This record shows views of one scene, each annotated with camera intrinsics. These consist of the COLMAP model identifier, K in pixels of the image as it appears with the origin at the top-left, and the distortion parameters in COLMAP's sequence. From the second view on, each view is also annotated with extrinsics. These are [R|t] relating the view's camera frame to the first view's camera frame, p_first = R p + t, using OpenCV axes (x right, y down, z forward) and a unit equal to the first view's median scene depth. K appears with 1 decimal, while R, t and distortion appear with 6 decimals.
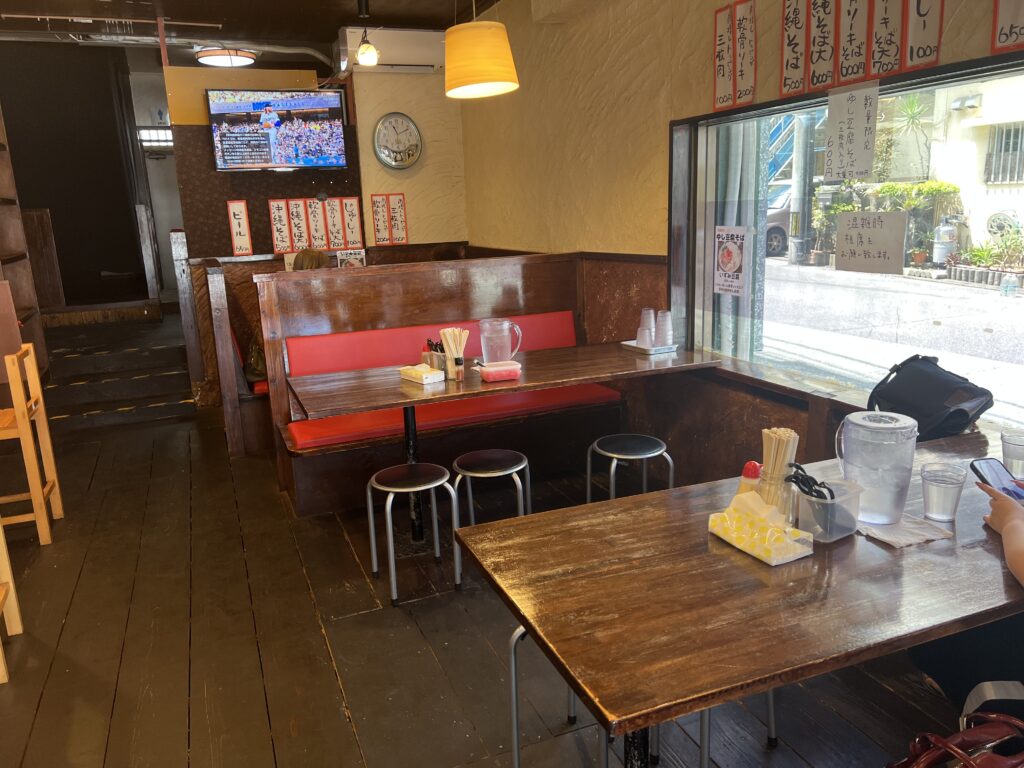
lens RADIAL K [[772.9, 0, 508.6], [0, 772.9, 390.8], [0, 0, 1]] dist [0.072593, -0.078753]
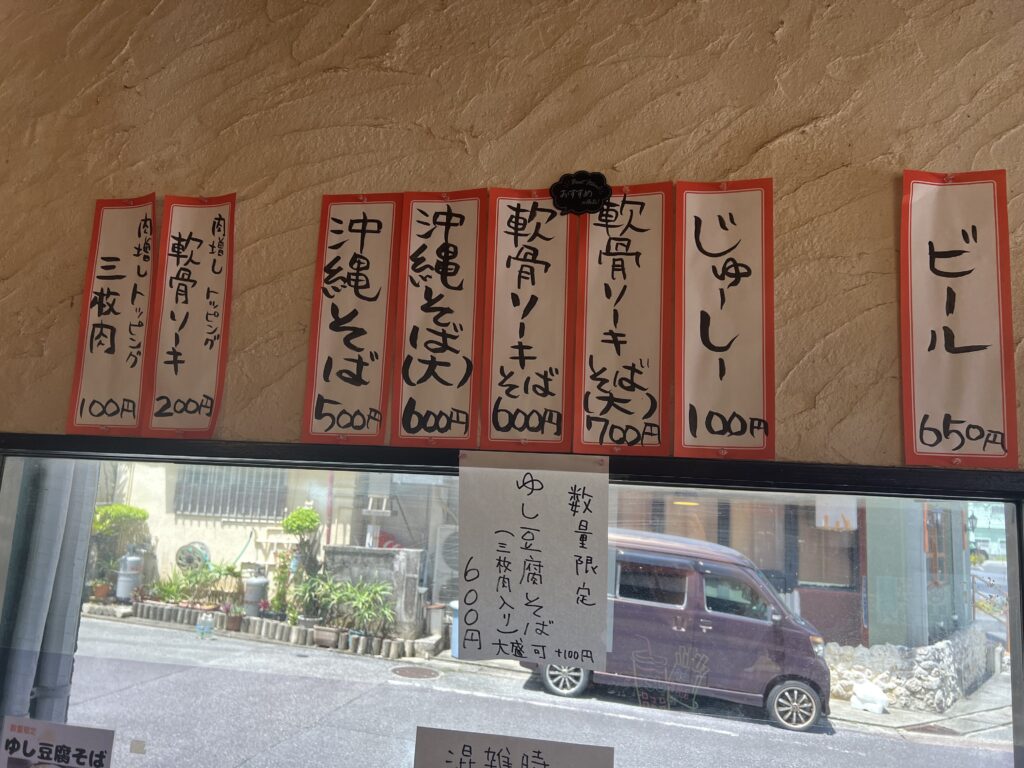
lens RADIAL K [[772.9, 0, 508.6], [0, 772.9, 390.8], [0, 0, 1]] dist [0.072593, -0.078753]
pose [[0.537428, 0.202332, 0.818677, 0.066736], [0.118467, 0.943051, -0.310839, -0.245862], [-0.834947, 0.264040, 0.482852, 0.669137]]
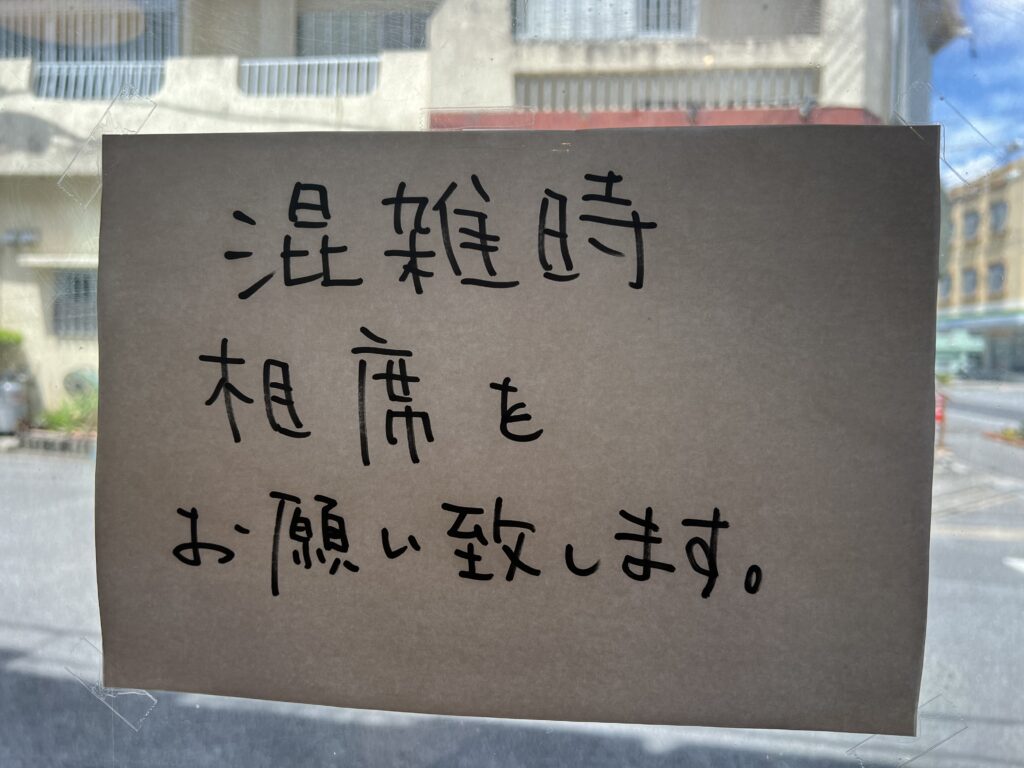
lens RADIAL K [[772.9, 0, 508.6], [0, 772.9, 390.8], [0, 0, 1]] dist [0.072593, -0.078753]
pose [[0.464771, 0.022360, 0.885149, 0.394741], [0.162424, 0.980564, -0.110055, -0.147383], [-0.870406, 0.194920, 0.452106, 0.902280]]
